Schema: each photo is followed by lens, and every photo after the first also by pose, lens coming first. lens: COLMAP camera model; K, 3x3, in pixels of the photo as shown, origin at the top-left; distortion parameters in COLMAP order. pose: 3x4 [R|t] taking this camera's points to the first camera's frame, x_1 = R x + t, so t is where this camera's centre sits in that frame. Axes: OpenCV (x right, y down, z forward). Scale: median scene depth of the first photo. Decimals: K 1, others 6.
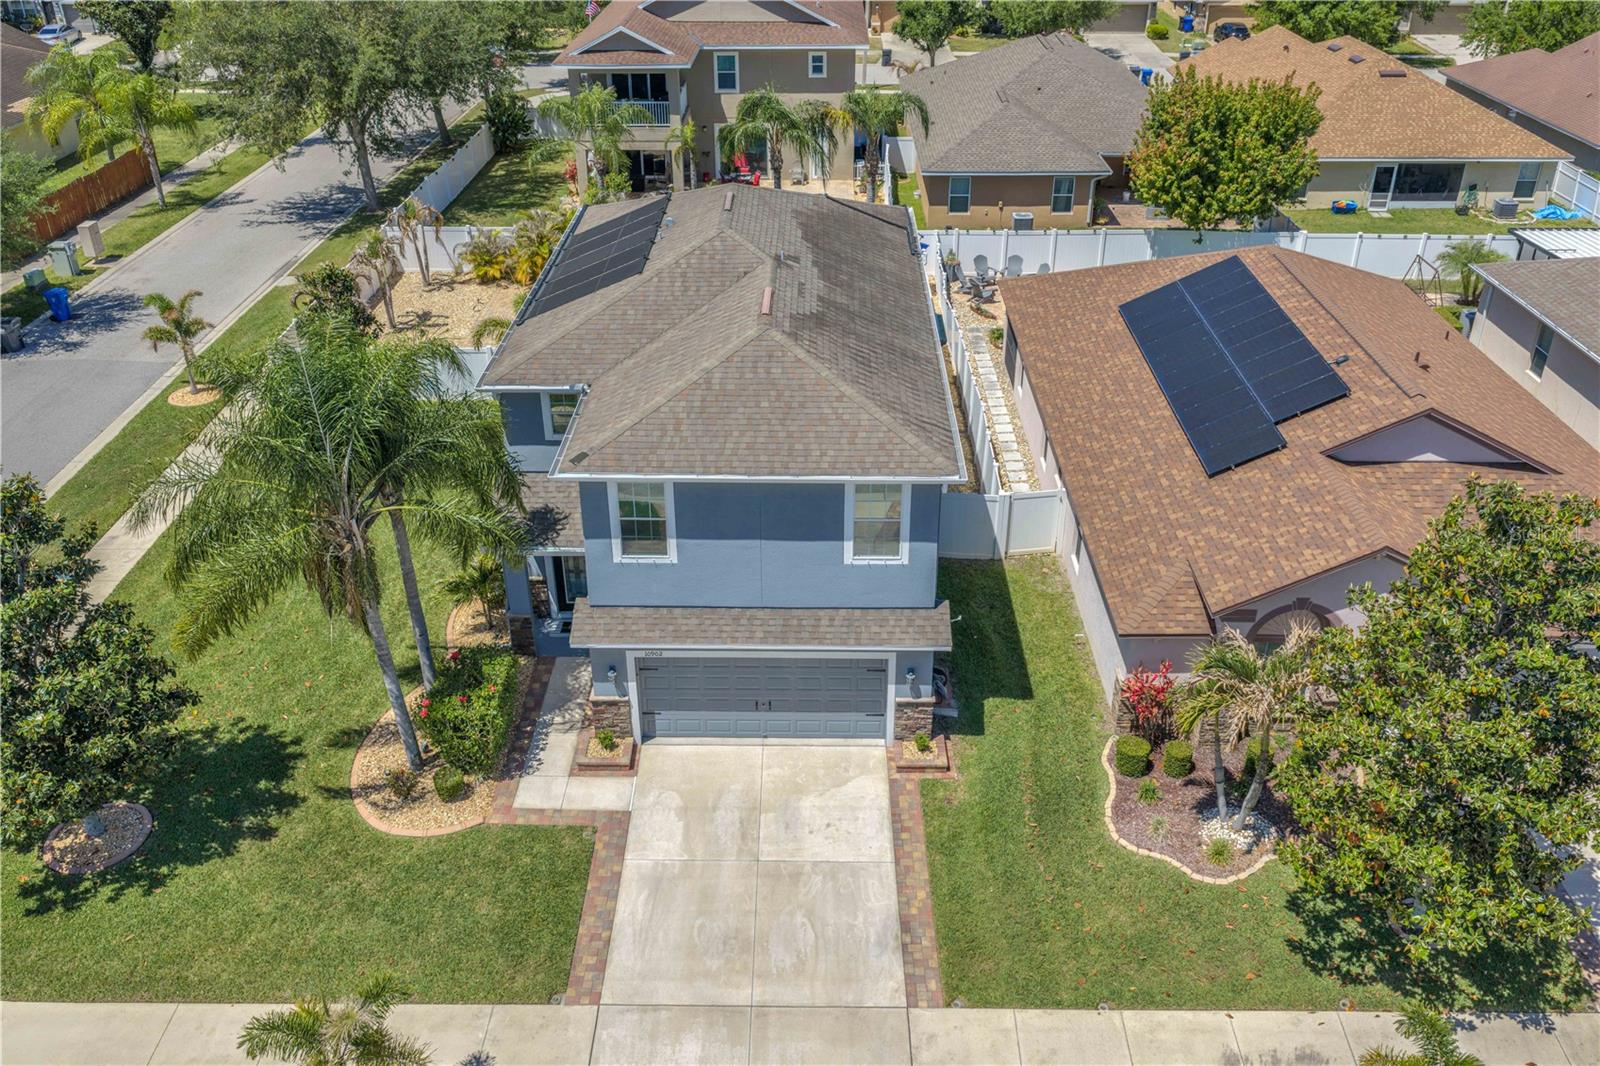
lens RADIAL K [[1321.3, 0, 800.0], [0, 1321.3, 533.0], [0, 0, 1]] dist [0.007429, -0.008938]
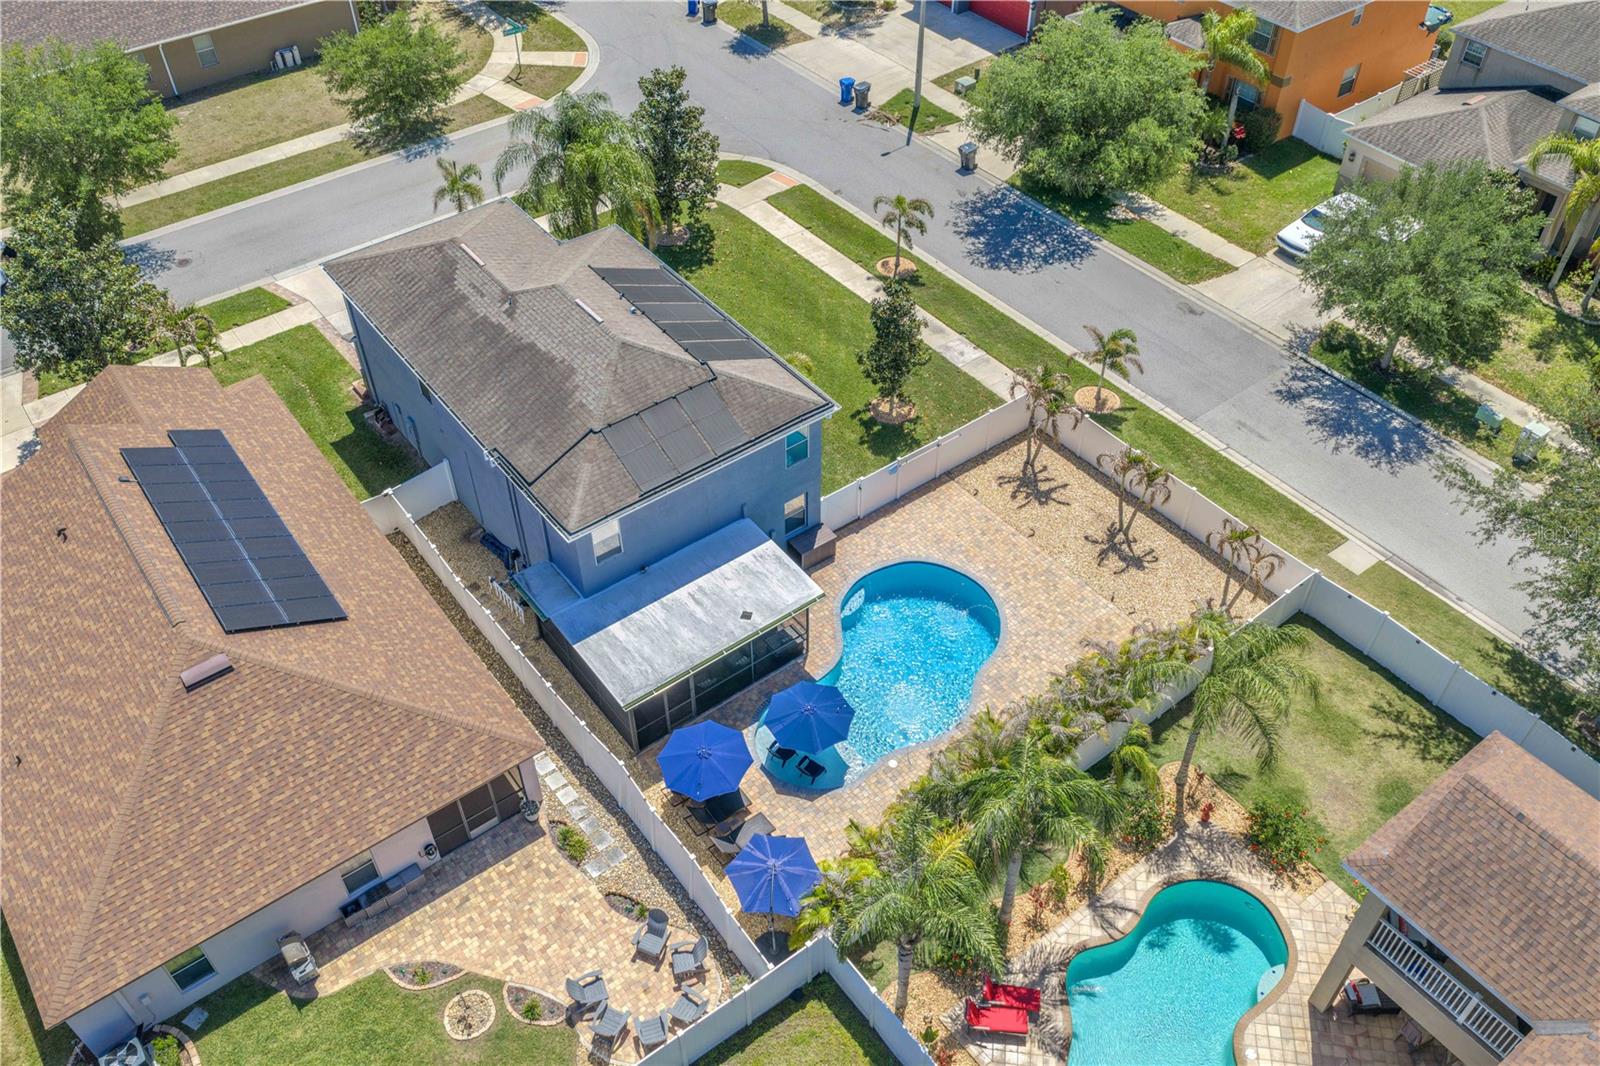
lens RADIAL K [[1319.3, 0, 800.0], [0, 1319.3, 533.0], [0, 0, 1]] dist [-0.000852, 0.000736]
pose [[-0.786291, 0.438102, -0.435675, 0.470676], [-0.298035, 0.348743, 0.888568, -1.478304], [0.541222, 0.828520, -0.143644, 1.585245]]
